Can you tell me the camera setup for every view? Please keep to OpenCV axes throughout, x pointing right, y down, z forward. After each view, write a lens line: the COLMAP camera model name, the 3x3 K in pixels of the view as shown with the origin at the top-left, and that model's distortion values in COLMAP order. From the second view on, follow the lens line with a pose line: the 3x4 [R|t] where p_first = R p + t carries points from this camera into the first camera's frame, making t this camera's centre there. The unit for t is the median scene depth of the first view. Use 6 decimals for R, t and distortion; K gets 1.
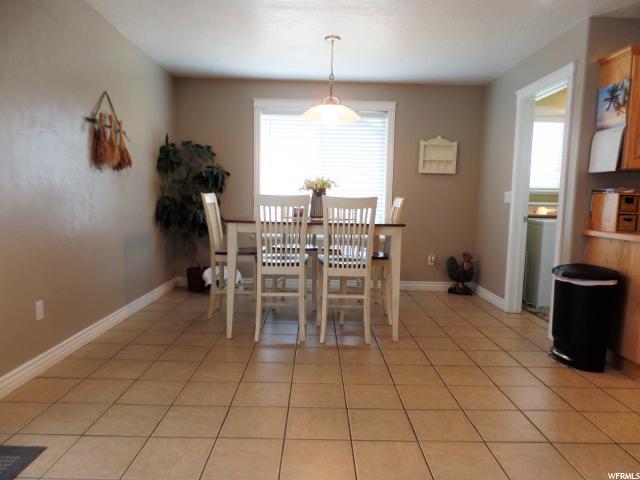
lens RADIAL K [[446.9, 0, 315.4], [0, 446.9, 242.0], [0, 0, 1]] dist [0.001264, 0.002073]
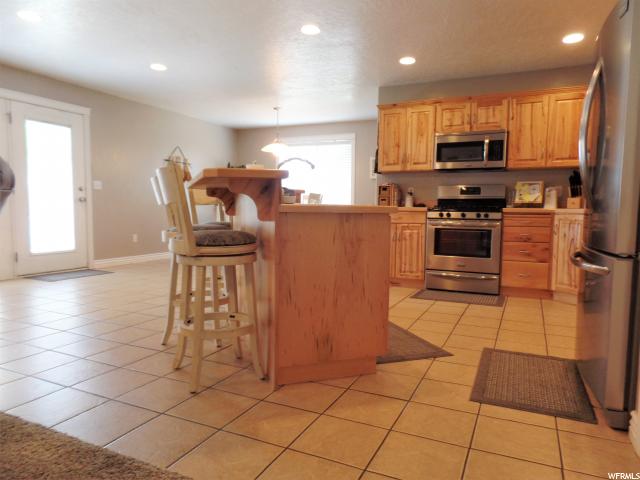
lens RADIAL K [[438.0, 0, 320.0], [0, 438.0, 240.0], [0, 0, 1]] dist [0.001288, 0.000808]
pose [[0.900310, 0.022480, -0.434669, 1.200407], [-0.036072, 0.999083, -0.023044, 0.156844], [0.433753, 0.036426, 0.900295, -0.661916]]
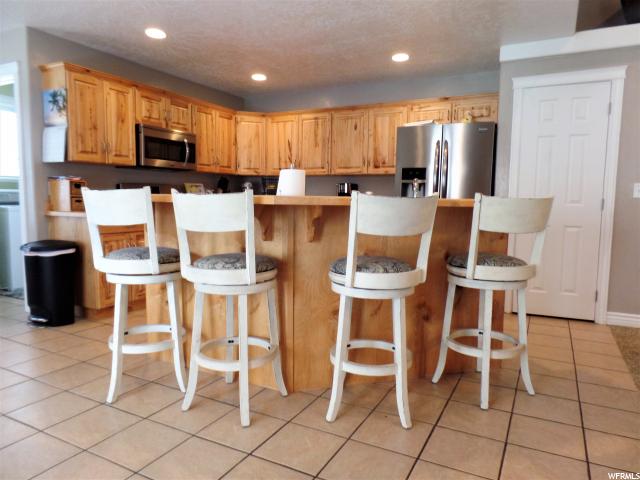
lens RADIAL K [[446.9, 0, 315.4], [0, 446.9, 242.0], [0, 0, 1]] dist [0.001264, 0.002073]
pose [[0.479328, -0.100610, 0.871850, -0.093508], [0.083201, 0.994143, 0.068980, 0.033057], [-0.873683, 0.039475, 0.484891, -0.191828]]
